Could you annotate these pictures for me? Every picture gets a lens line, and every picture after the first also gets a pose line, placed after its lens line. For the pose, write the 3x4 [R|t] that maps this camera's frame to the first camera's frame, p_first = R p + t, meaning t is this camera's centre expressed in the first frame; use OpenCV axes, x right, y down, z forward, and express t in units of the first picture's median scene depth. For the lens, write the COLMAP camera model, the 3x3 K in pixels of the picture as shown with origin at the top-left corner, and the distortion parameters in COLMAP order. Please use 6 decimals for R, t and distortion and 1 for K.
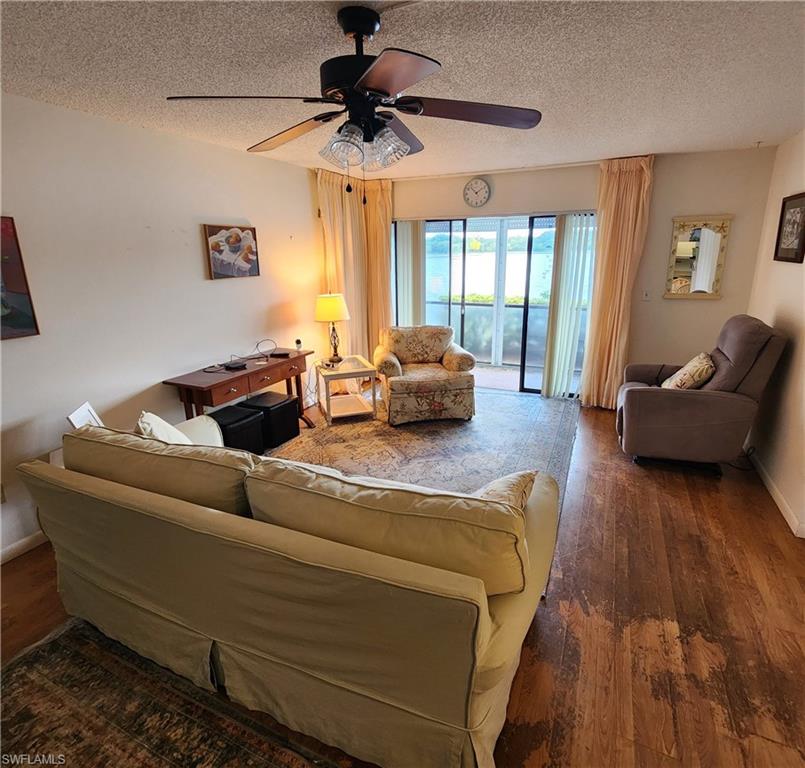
lens RADIAL K [[446.0, 0, 403.7], [0, 446.0, 368.5], [0, 0, 1]] dist [-0.006139, 0.004924]
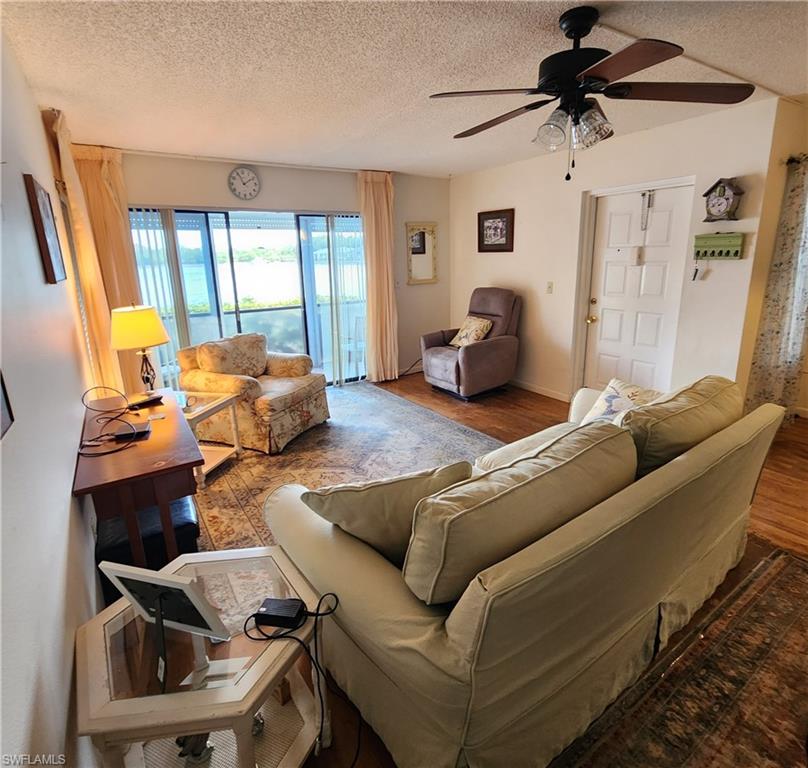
lens RADIAL K [[447.7, 0, 413.0], [0, 447.7, 361.5], [0, 0, 1]] dist [-0.006139, 0.004924]
pose [[0.516993, -0.196545, 0.833120, -0.589801], [0.235360, 0.968408, 0.082409, -0.049080], [-0.822997, 0.153478, 0.546919, 0.340541]]
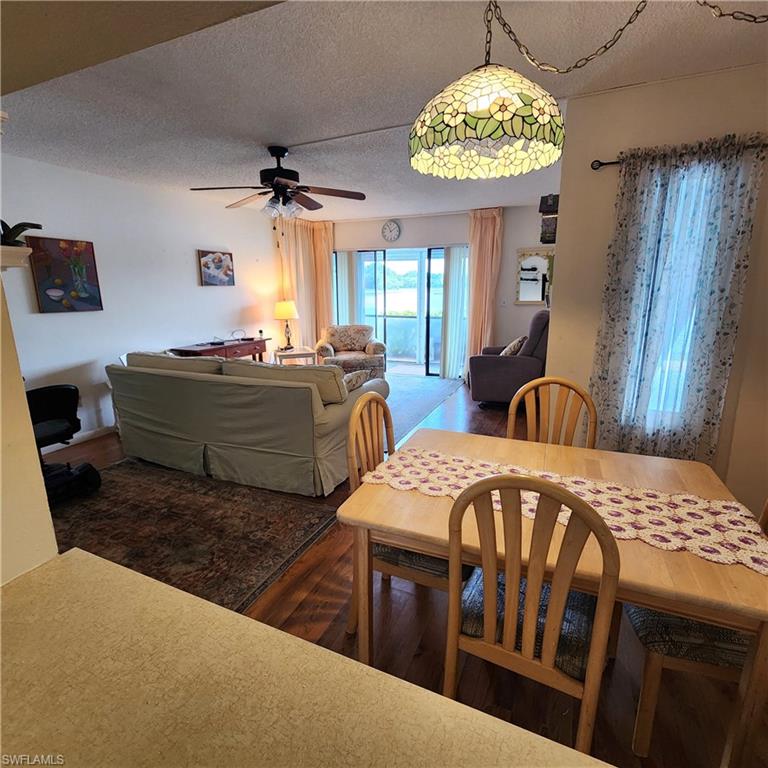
lens RADIAL K [[427.9, 0, 384.7], [0, 427.9, 386.6], [0, 0, 1]] dist [-0.003729, 0.002745]
pose [[0.999886, 0.004863, 0.014264, 0.155080], [-0.004469, 0.999610, -0.027550, 0.163077], [-0.014392, 0.027483, 0.999519, -0.413583]]
